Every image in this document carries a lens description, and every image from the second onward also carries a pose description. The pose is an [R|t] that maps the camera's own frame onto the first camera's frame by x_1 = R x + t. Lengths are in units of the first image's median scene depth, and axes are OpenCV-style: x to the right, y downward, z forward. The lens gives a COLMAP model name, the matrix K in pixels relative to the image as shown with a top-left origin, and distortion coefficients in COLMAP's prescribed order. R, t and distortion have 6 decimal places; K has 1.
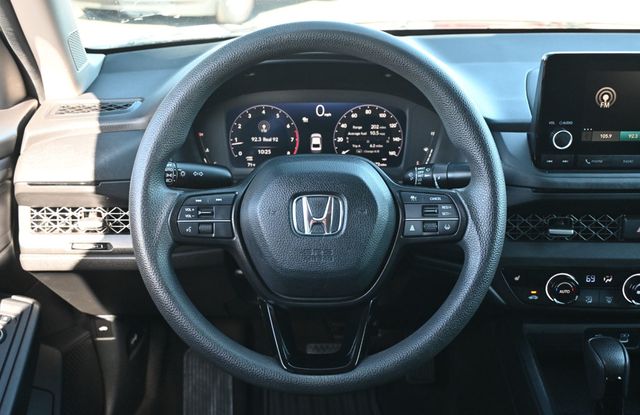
lens RADIAL K [[783.6, 0, 320.3], [0, 783.6, 206.7], [0, 0, 1]] dist [-0.028758, 0.000000]
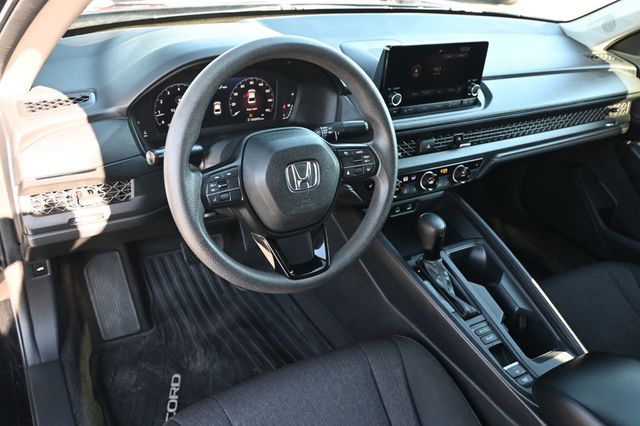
lens RADIAL K [[553.6, 0, 319.8], [0, 553.6, 213.7], [0, 0, 1]] dist [-0.001366, 0.002019]
pose [[0.857970, -0.191123, 0.476822, -0.409198], [0.082796, 0.967525, 0.238831, -0.140229], [-0.506983, -0.165431, 0.845932, 0.066553]]
